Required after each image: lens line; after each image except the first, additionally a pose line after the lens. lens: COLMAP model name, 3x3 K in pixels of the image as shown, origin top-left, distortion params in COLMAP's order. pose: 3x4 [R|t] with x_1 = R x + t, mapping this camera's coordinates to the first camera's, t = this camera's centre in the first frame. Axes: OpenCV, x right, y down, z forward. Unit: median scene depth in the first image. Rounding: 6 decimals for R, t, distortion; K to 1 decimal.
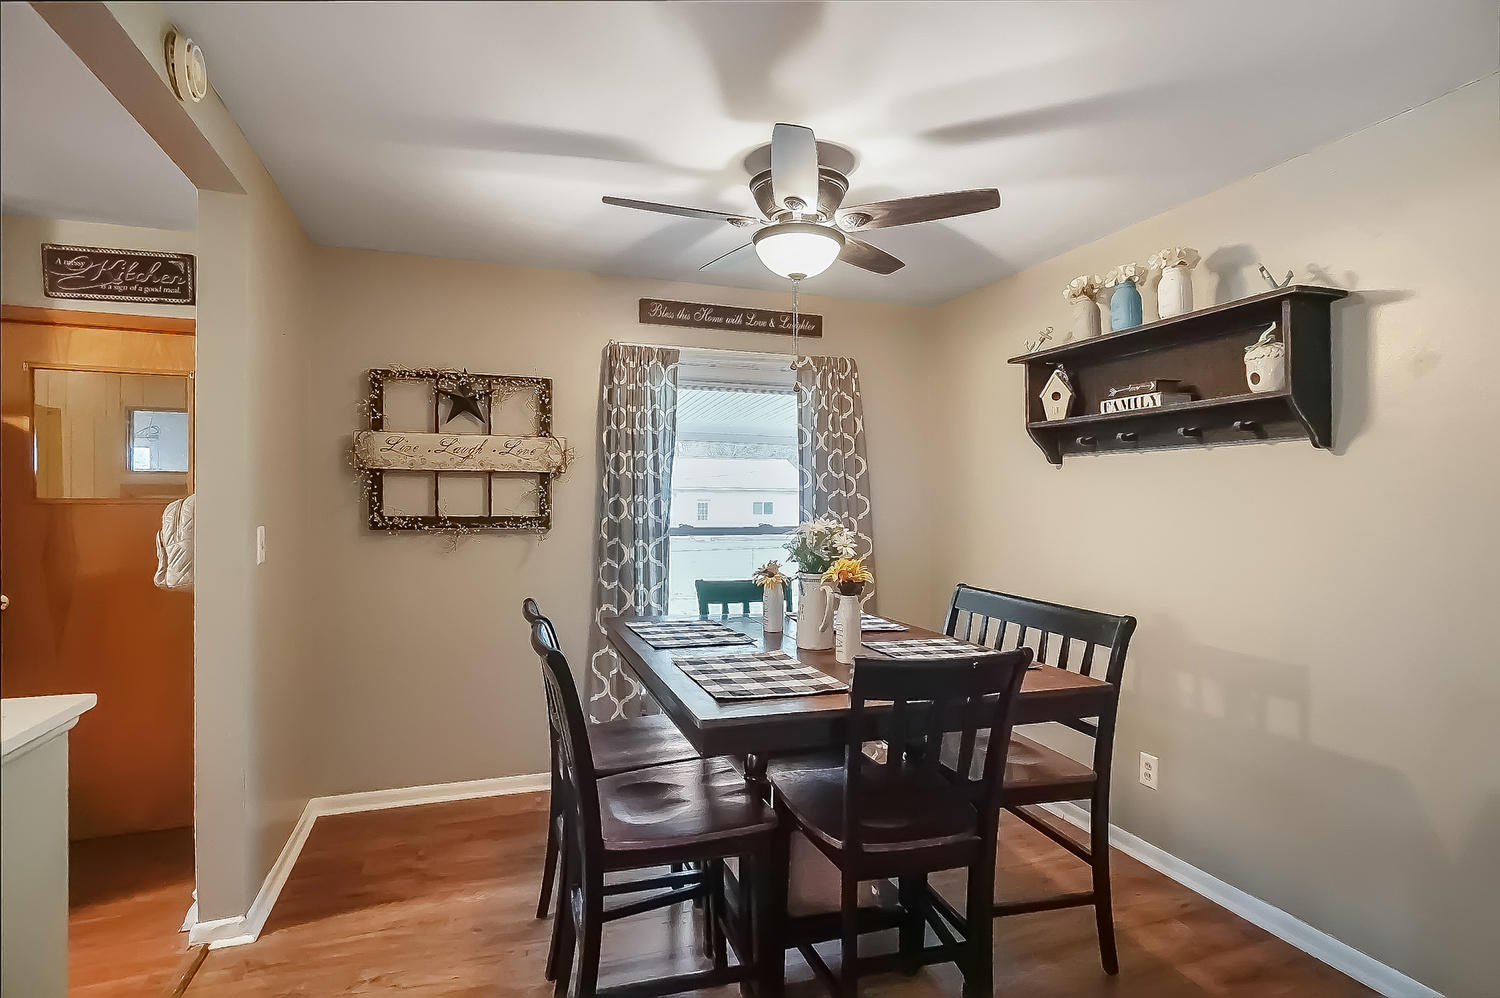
lens RADIAL K [[753.8, 0, 759.4], [0, 753.8, 495.2], [0, 0, 1]] dist [0.001008, -0.001957]
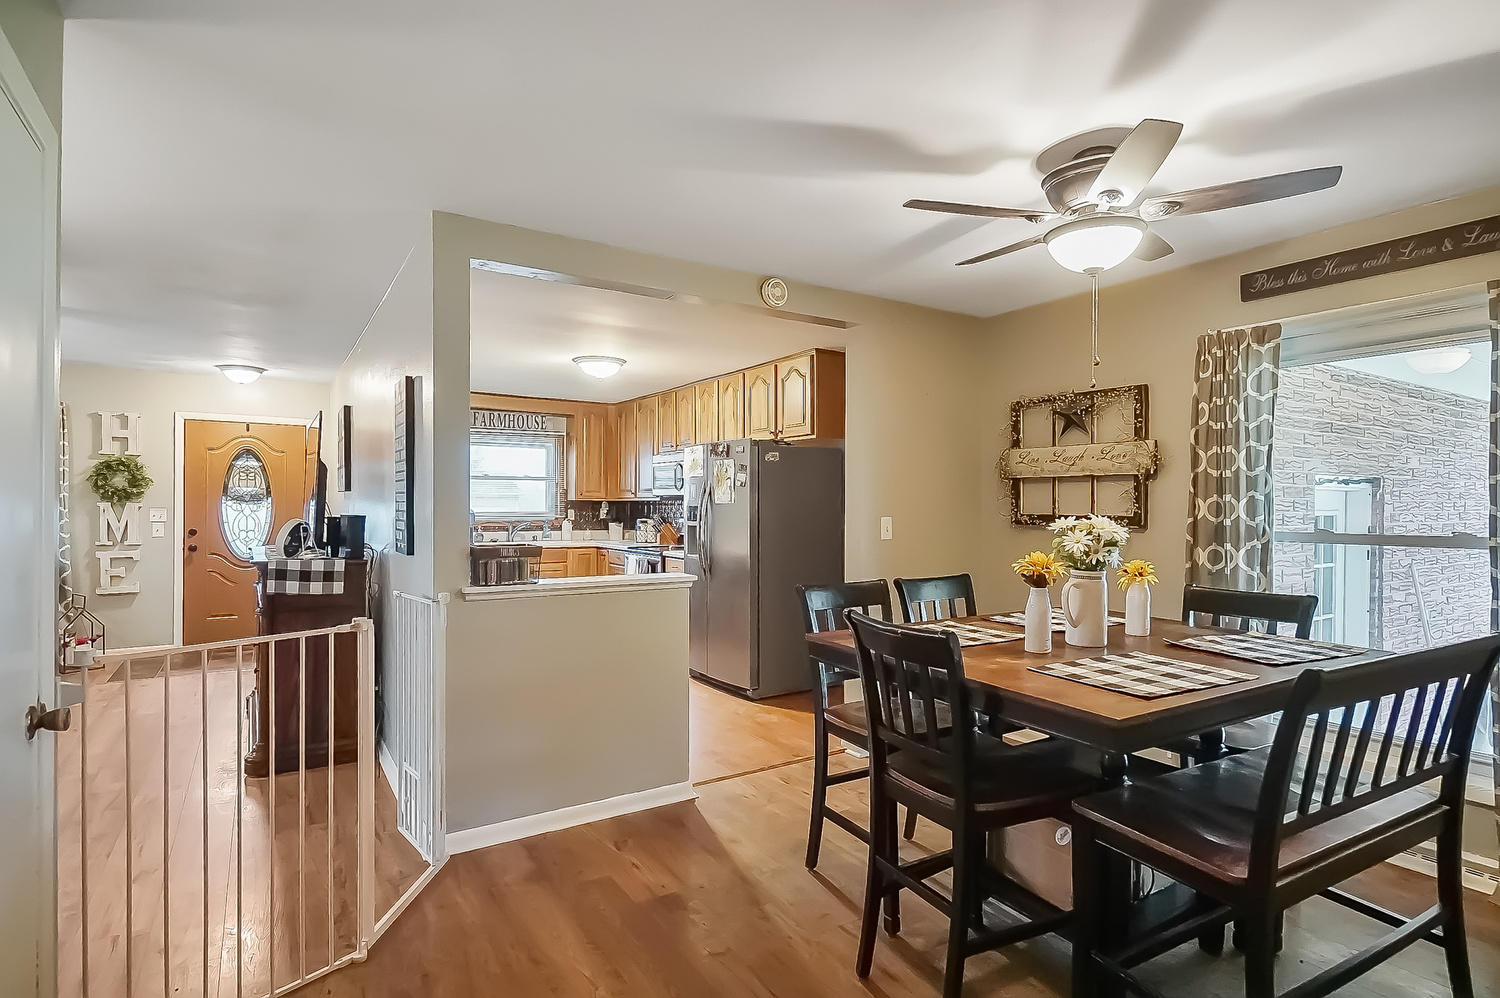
lens RADIAL K [[753.8, 0, 736.3], [0, 753.8, 507.7], [0, 0, 1]] dist [0.001008, -0.001957]
pose [[0.218956, -0.000829, -0.975734, 0.637710], [0.006409, 0.999979, 0.000588, 0.012717], [0.975714, -0.006383, 0.218957, 0.229845]]
